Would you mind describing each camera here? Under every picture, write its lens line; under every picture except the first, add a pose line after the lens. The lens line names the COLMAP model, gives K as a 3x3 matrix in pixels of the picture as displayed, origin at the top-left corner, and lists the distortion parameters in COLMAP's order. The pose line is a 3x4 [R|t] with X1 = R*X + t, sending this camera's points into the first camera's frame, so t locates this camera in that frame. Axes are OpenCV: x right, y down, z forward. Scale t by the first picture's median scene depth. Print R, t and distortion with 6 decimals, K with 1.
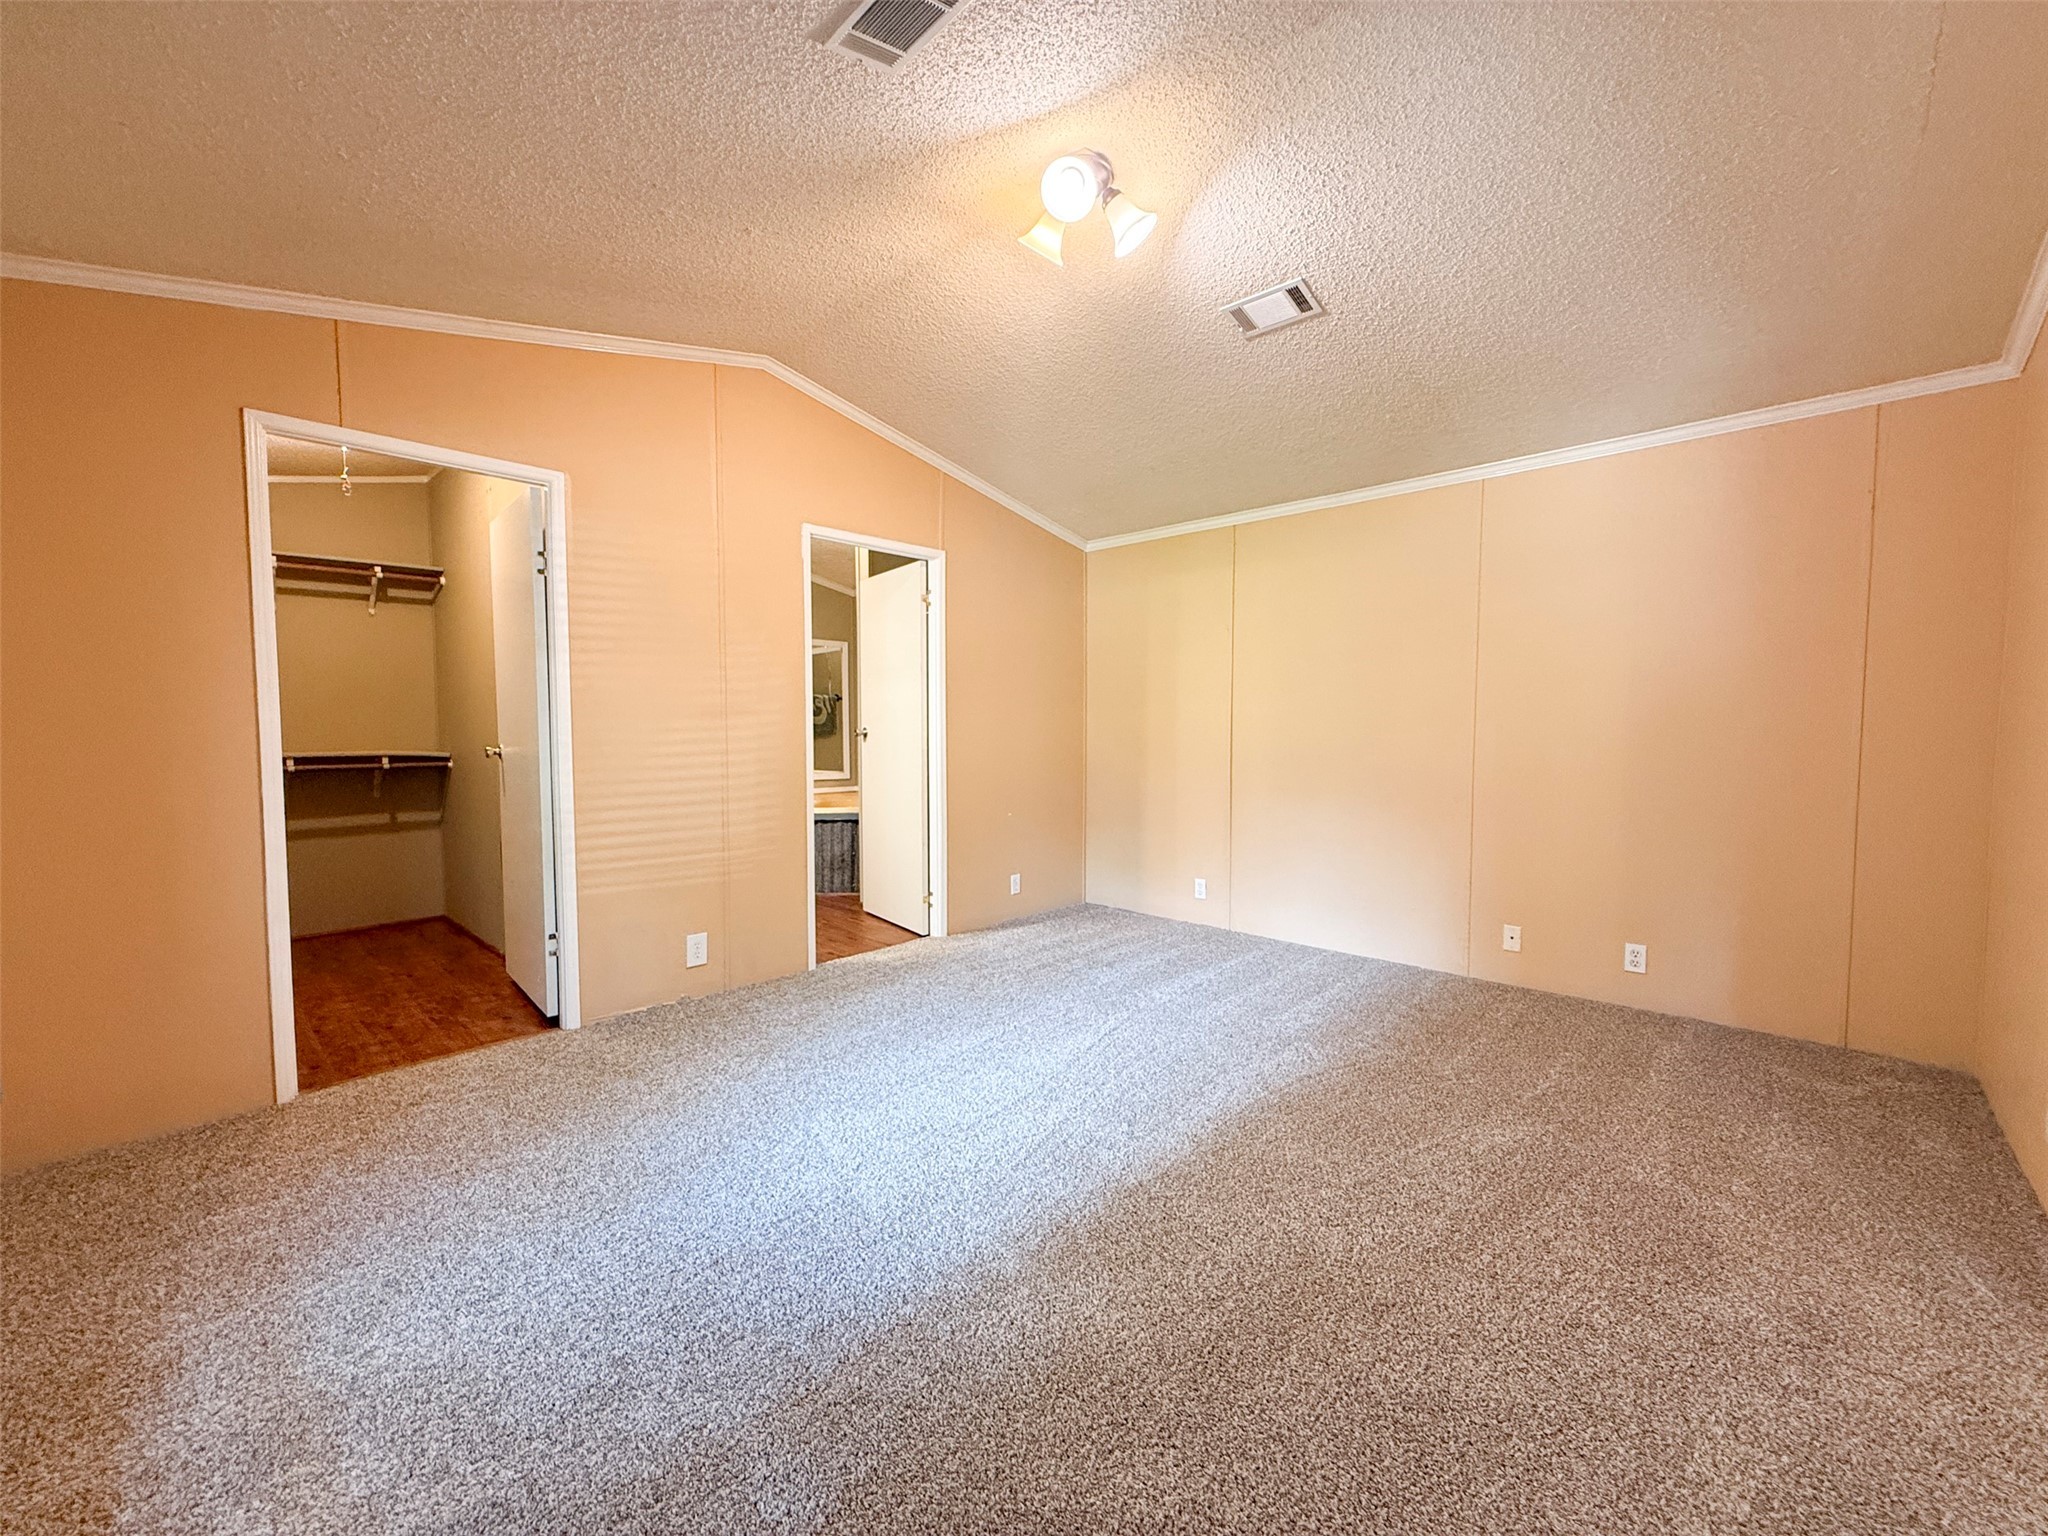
lens RADIAL K [[813.2, 0, 1020.1], [0, 813.2, 770.1], [0, 0, 1]] dist [0.001279, -0.000510]
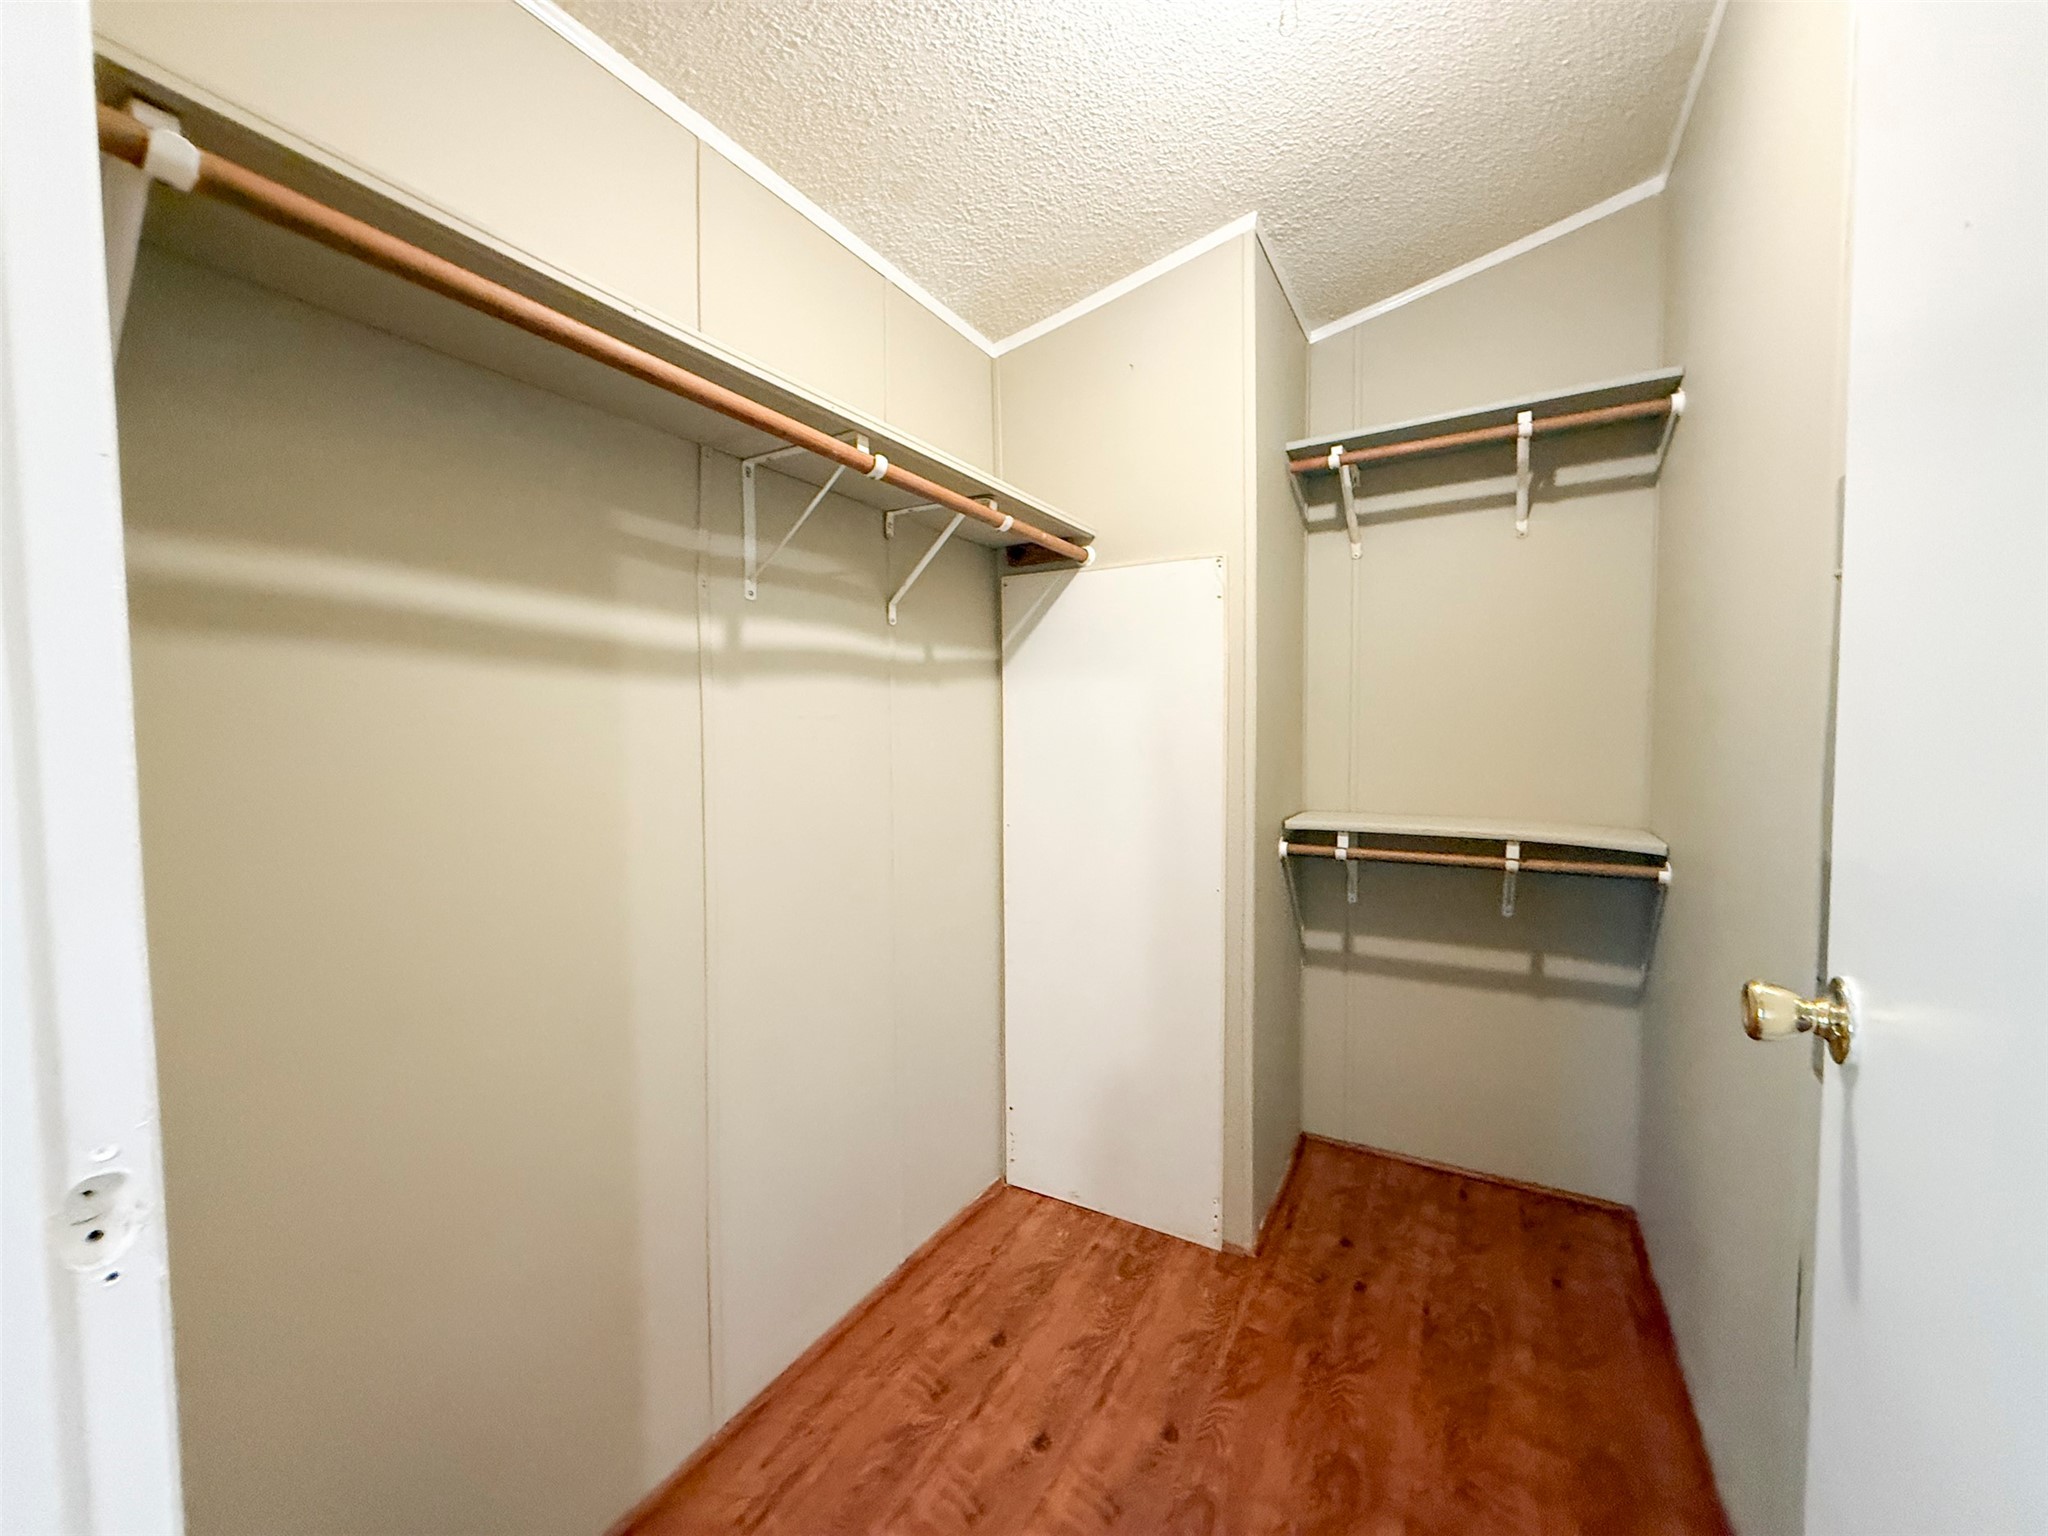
lens RADIAL K [[813.2, 0, 1020.1], [0, 813.2, 770.1], [0, 0, 1]] dist [0.001279, -0.000510]
pose [[0.232144, 0.044284, -0.971673, -0.397802], [-0.049803, 0.998194, 0.033594, -0.055953], [0.971406, 0.040594, 0.233930, 0.609994]]
